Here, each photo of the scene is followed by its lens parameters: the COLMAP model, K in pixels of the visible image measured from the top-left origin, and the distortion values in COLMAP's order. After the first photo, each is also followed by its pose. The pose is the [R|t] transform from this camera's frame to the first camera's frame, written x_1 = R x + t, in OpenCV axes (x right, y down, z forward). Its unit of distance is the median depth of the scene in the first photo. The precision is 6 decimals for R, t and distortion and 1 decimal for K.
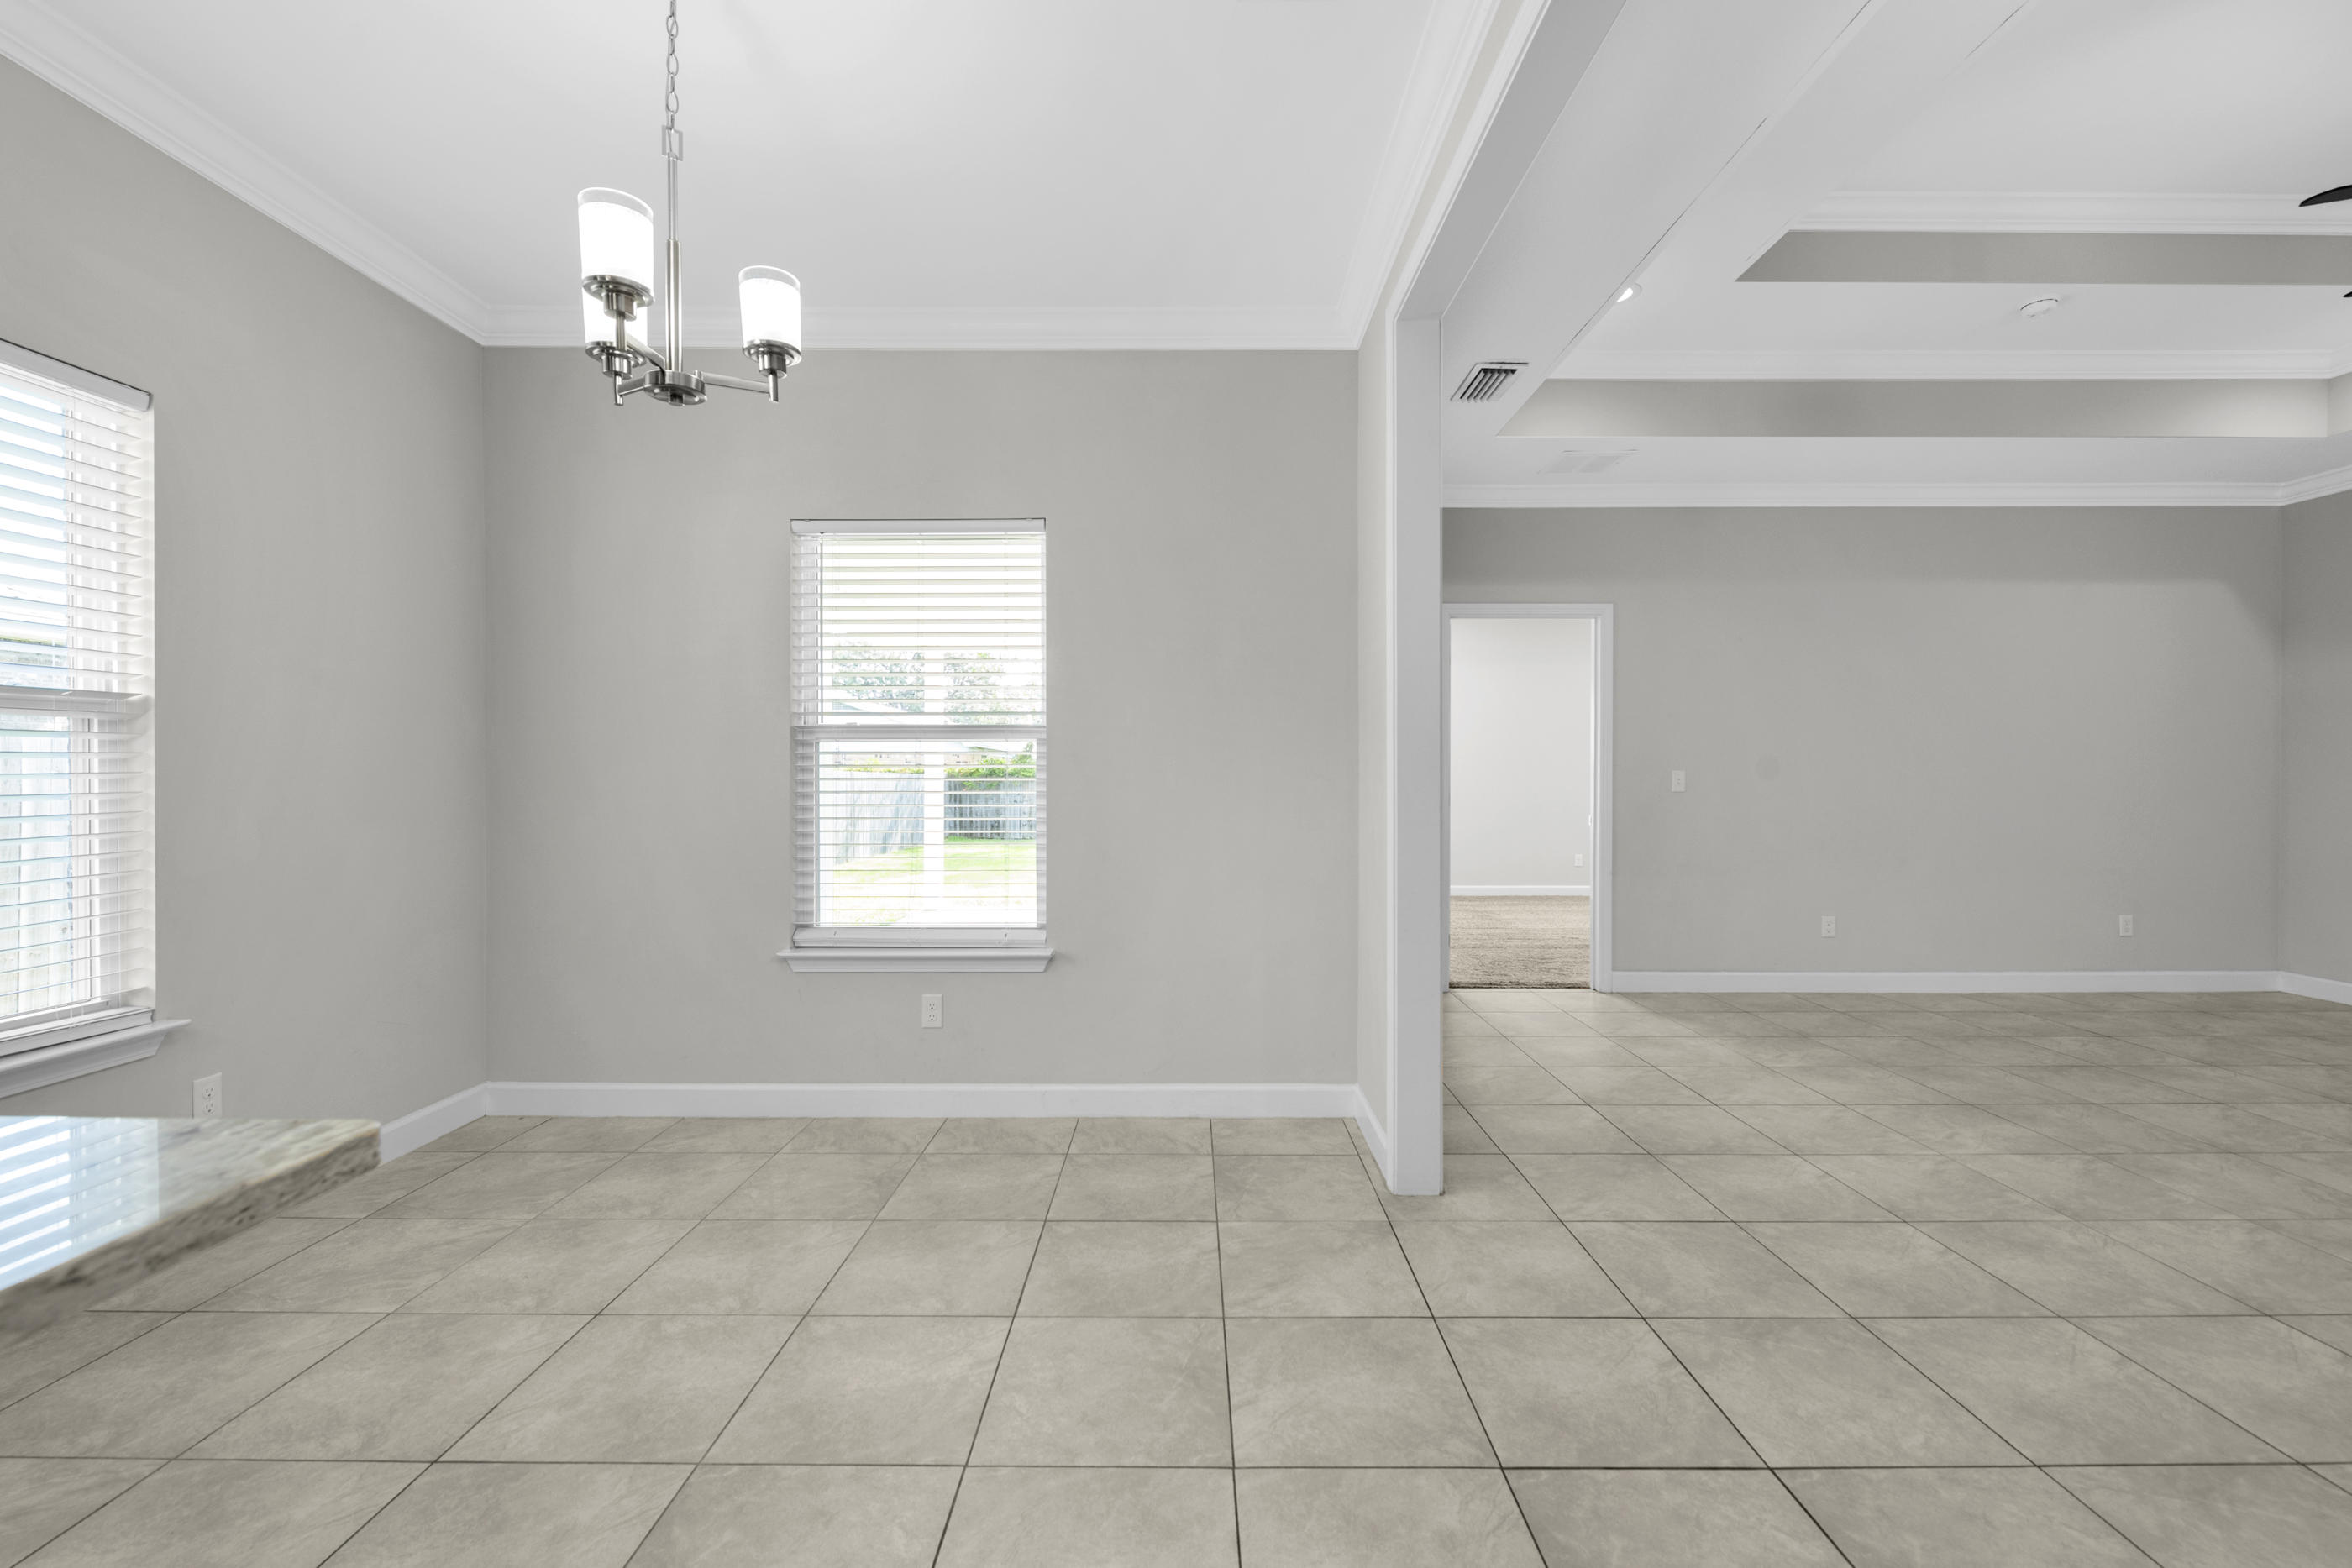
lens RADIAL K [[1006.5, 0, 1171.2], [0, 1006.5, 760.4], [0, 0, 1]] dist [0.003768, 0.000609]
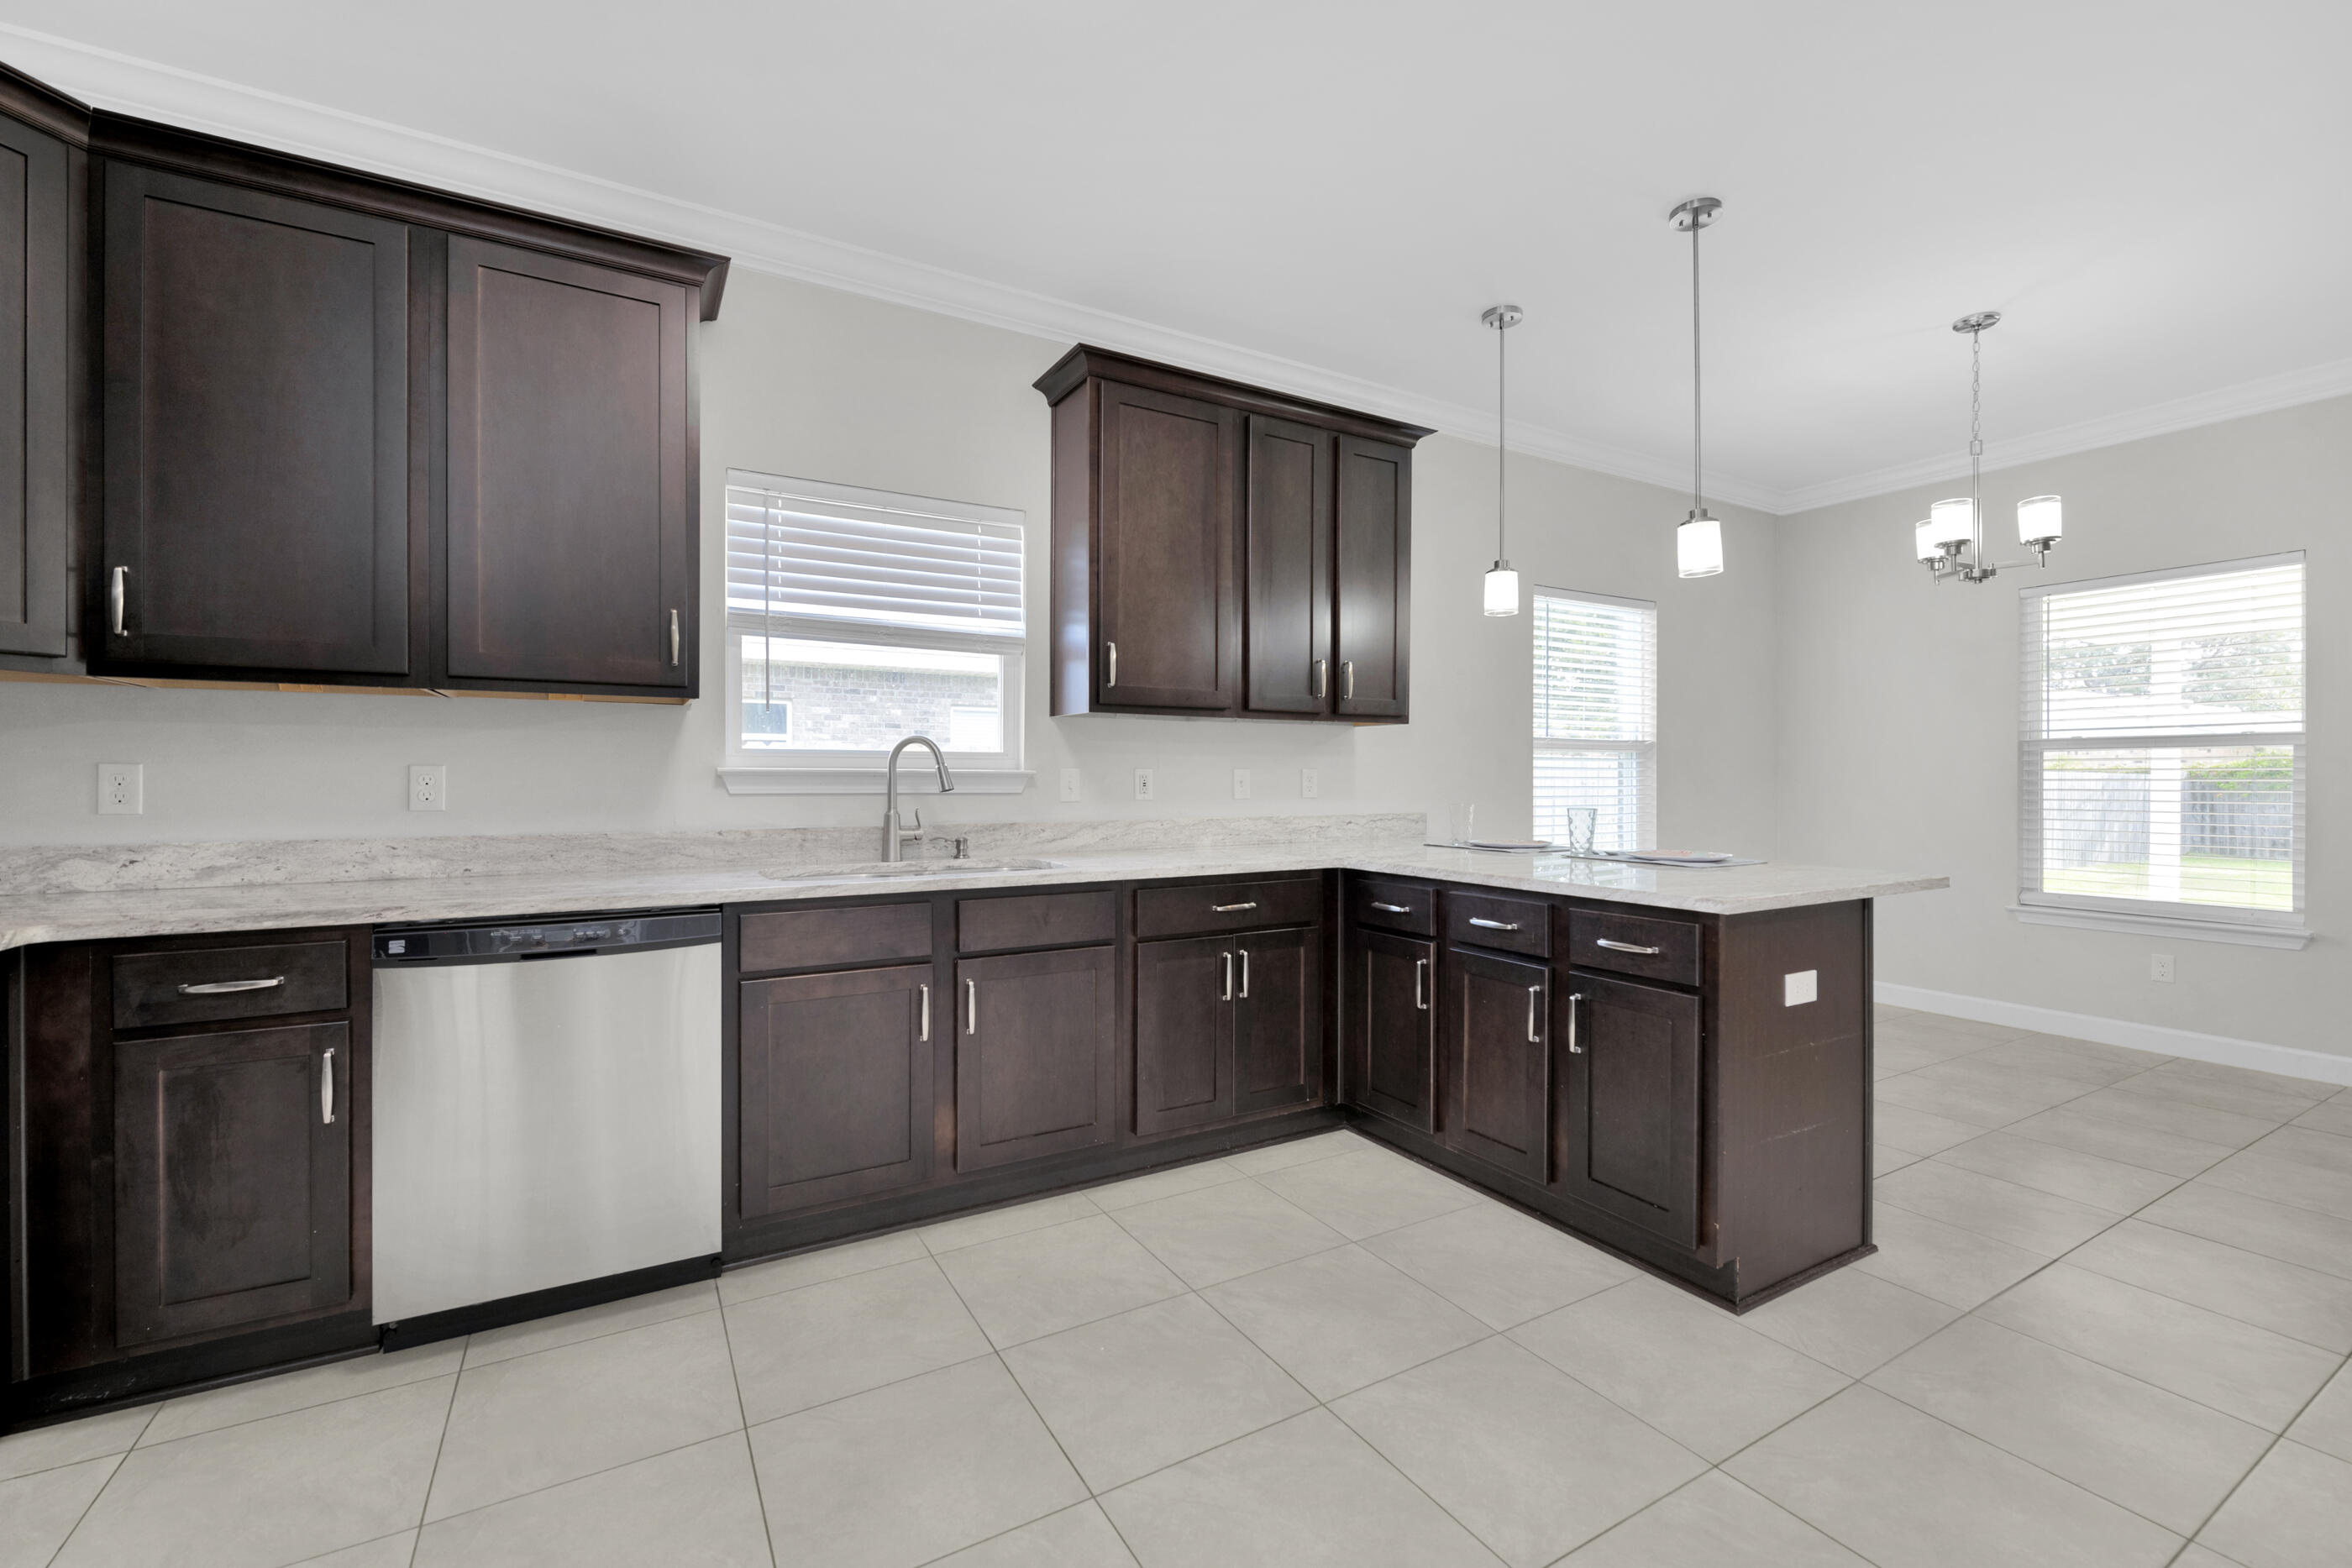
lens RADIAL K [[919.5, 0, 1133.0], [0, 919.5, 790.2], [0, 0, 1]] dist [-0.016967, -0.000467]
pose [[0.464239, 0.010397, -0.885649, 0.150244], [0.015452, 0.999684, 0.019835, -0.010260], [0.885575, -0.022893, 0.463932, -0.630639]]
